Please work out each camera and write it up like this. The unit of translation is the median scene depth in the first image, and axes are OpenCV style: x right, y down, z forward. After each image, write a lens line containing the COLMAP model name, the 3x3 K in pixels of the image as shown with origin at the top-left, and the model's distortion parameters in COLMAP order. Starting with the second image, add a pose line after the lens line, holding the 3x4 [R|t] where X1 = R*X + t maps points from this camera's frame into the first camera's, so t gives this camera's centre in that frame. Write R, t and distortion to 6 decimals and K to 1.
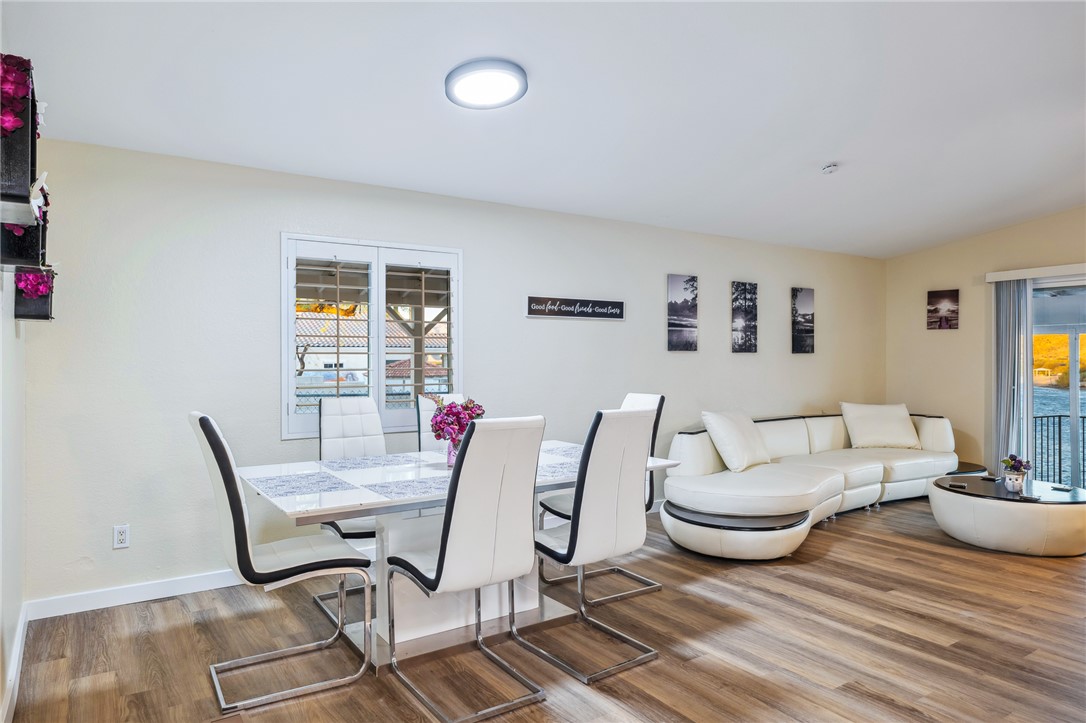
lens RADIAL K [[670.0, 0, 540.4], [0, 670.0, 358.1], [0, 0, 1]] dist [-0.001312, -0.004702]
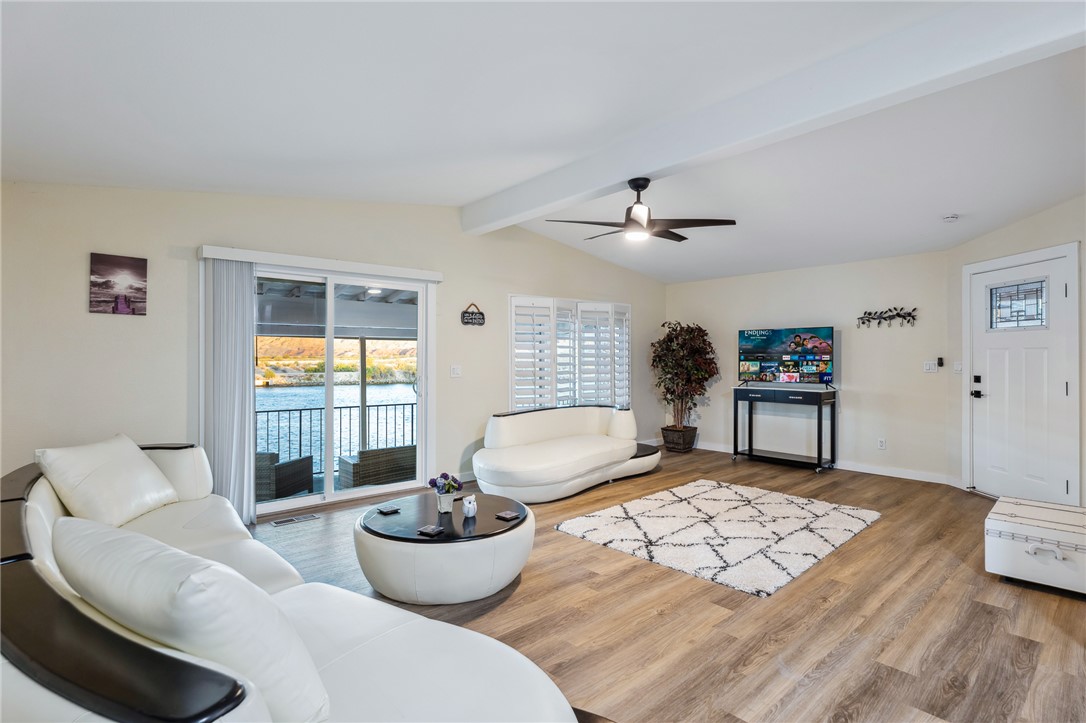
lens RADIAL K [[522.7, 0, 541.3], [0, 522.7, 363.0], [0, 0, 1]] dist [-0.002066, -0.001260]
pose [[-0.135924, -0.011318, 0.990655, 0.044215], [-0.001444, 0.999936, 0.011226, -0.001420], [-0.990718, 0.000096, -0.135931, 1.032976]]
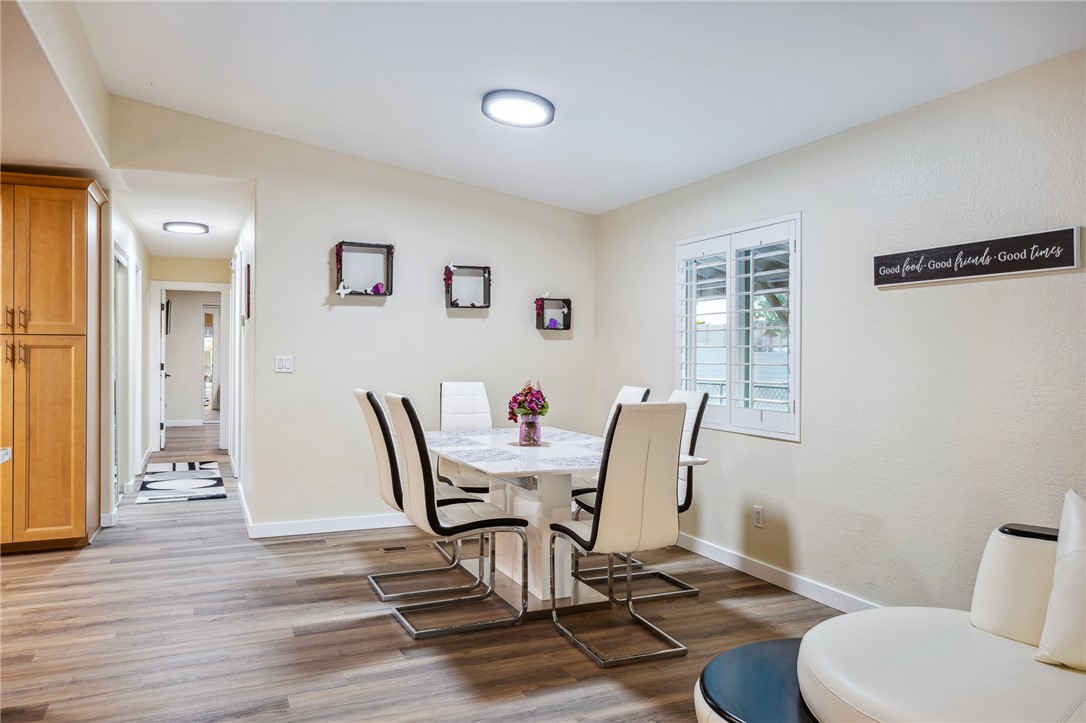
lens RADIAL K [[769.5, 0, 546.7], [0, 769.5, 355.6], [0, 0, 1]] dist [-0.012162, -0.003473]
pose [[-0.163931, 0.002387, -0.986469, 0.837966], [-0.003117, 0.999991, 0.002938, 0.002110], [0.986467, 0.003556, -0.163922, 0.888417]]
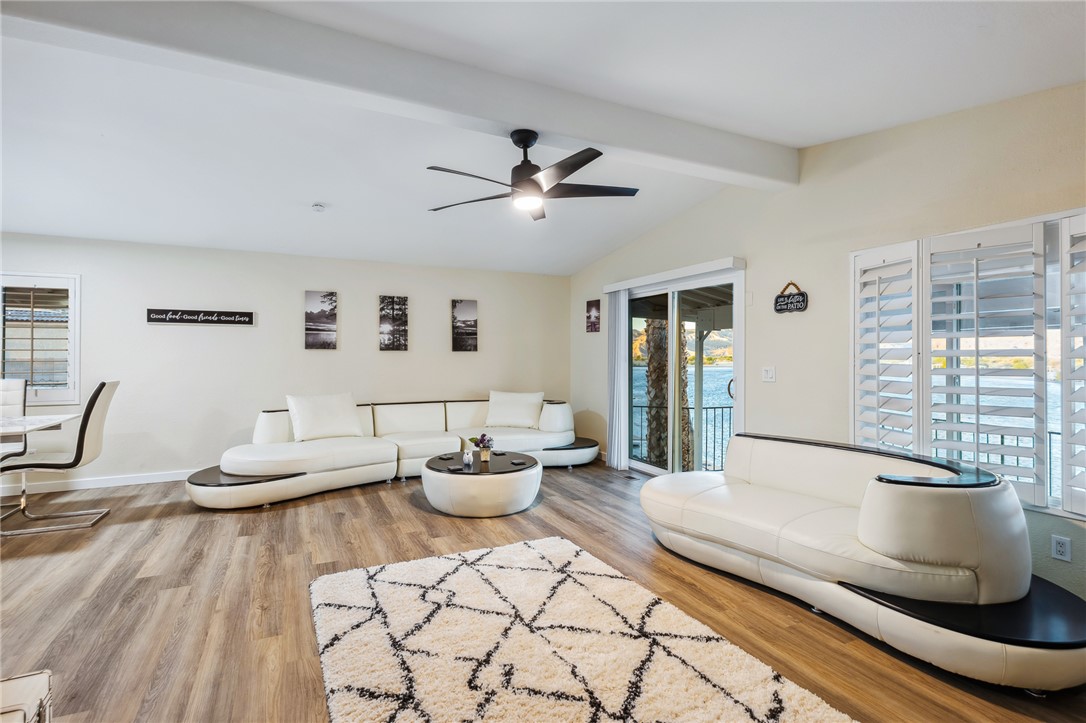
lens RADIAL K [[516.2, 0, 542.7], [0, 516.2, 352.0], [0, 0, 1]] dist [0.006501, -0.001462]
pose [[0.991568, 0.002937, -0.129558, 1.000081], [-0.003532, 0.999984, -0.004367, -0.002792], [0.129543, 0.004788, 0.991562, 0.071155]]
